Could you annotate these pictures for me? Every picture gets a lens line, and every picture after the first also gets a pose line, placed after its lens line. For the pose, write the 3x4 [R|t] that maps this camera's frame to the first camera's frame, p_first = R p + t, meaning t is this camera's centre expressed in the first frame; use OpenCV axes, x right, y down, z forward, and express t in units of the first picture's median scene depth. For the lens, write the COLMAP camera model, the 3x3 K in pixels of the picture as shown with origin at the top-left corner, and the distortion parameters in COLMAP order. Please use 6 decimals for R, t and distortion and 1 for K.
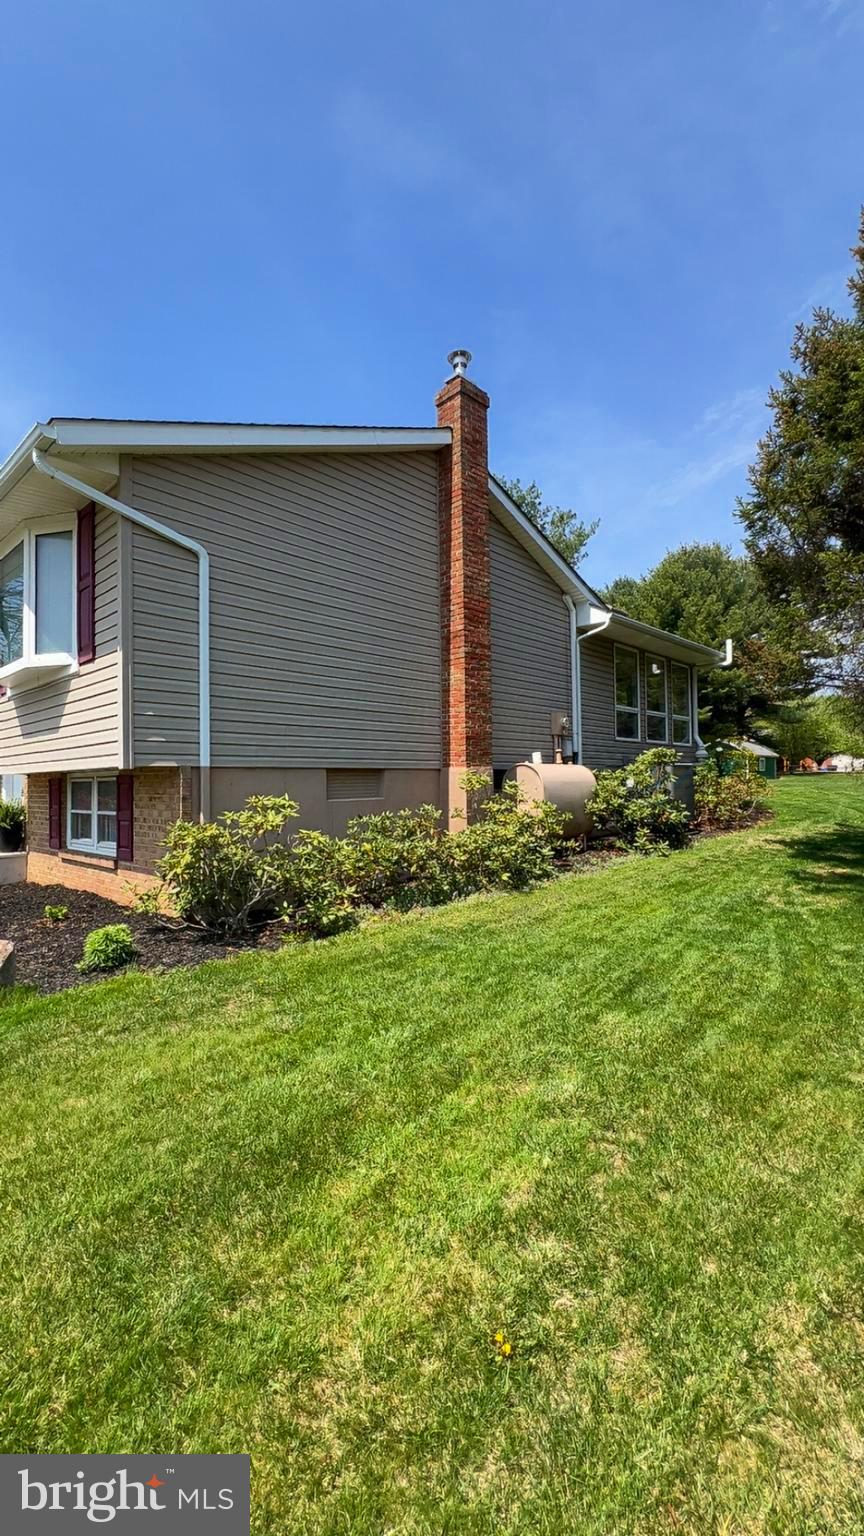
lens RADIAL K [[642.1, 0, 432.4], [0, 642.1, 769.6], [0, 0, 1]] dist [-0.001627, 0.000002]
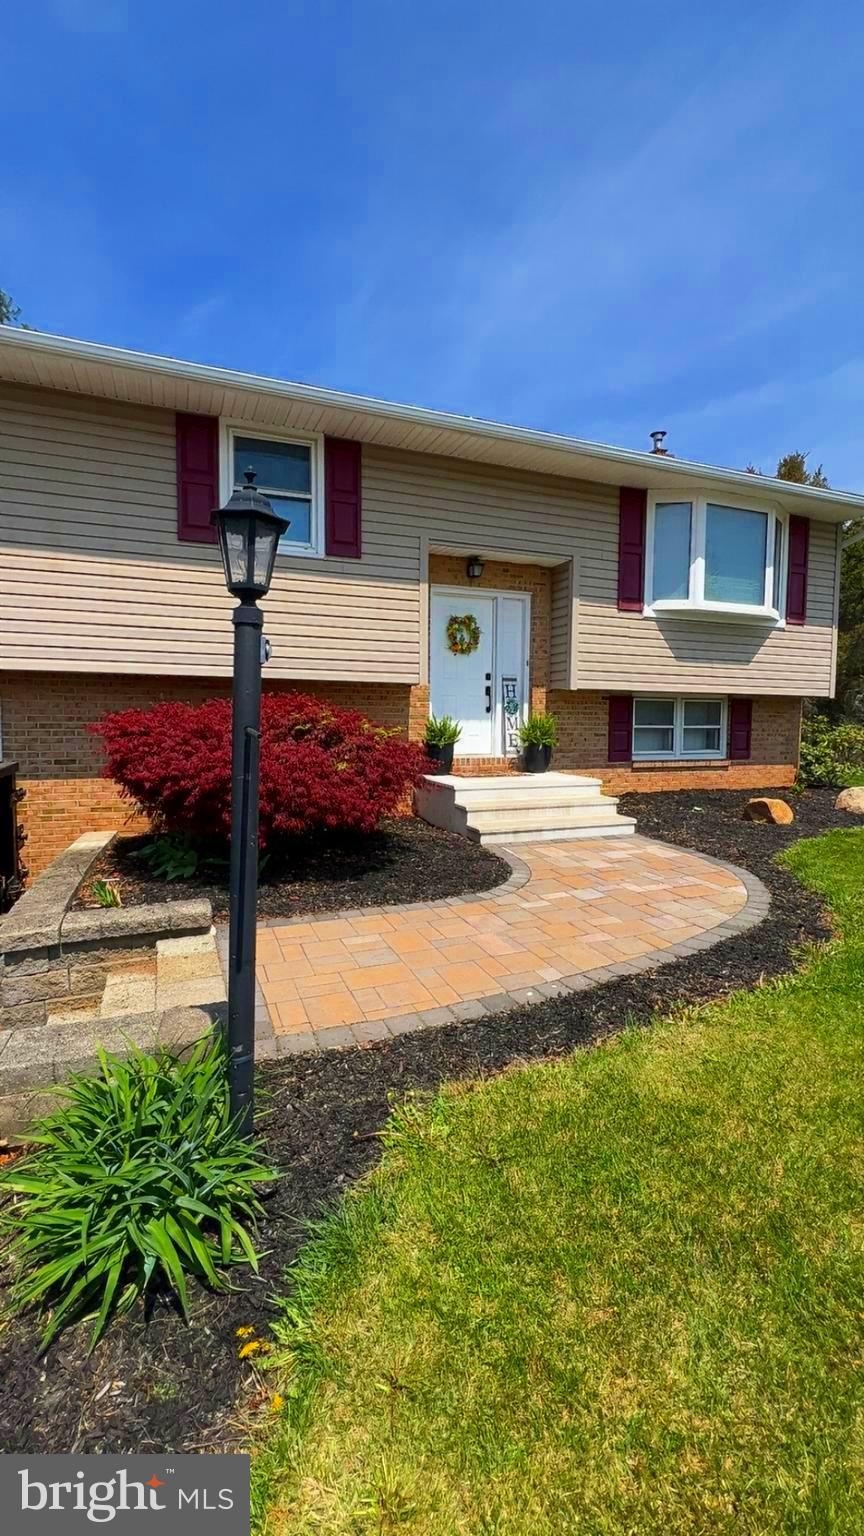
lens RADIAL K [[642.1, 0, 428.9], [0, 642.1, 769.5], [0, 0, 1]] dist [-0.001627, 0.000002]
pose [[0.446056, -0.047284, 0.893755, -1.733191], [-0.031360, 0.997165, 0.068405, 0.073583], [-0.894455, -0.058541, 0.443309, 0.819004]]
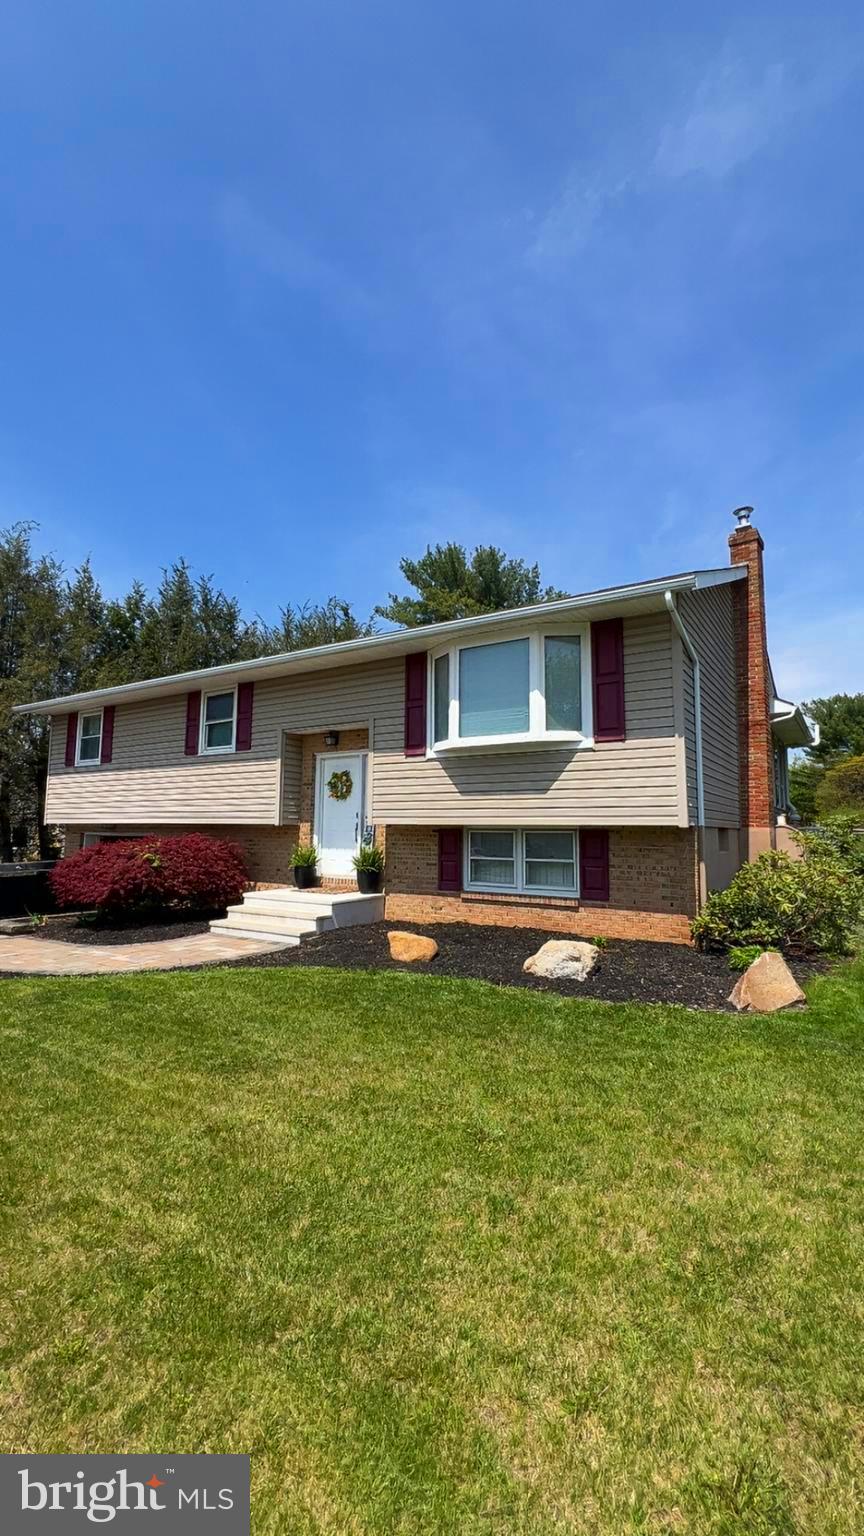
lens RADIAL K [[642.1, 0, 428.5], [0, 642.1, 763.1], [0, 0, 1]] dist [-0.001627, 0.000002]
pose [[0.986843, 0.040503, 0.156523, -0.828290], [-0.026664, 0.995628, -0.089524, -0.000187], [-0.159465, 0.084173, 0.983609, -0.146349]]
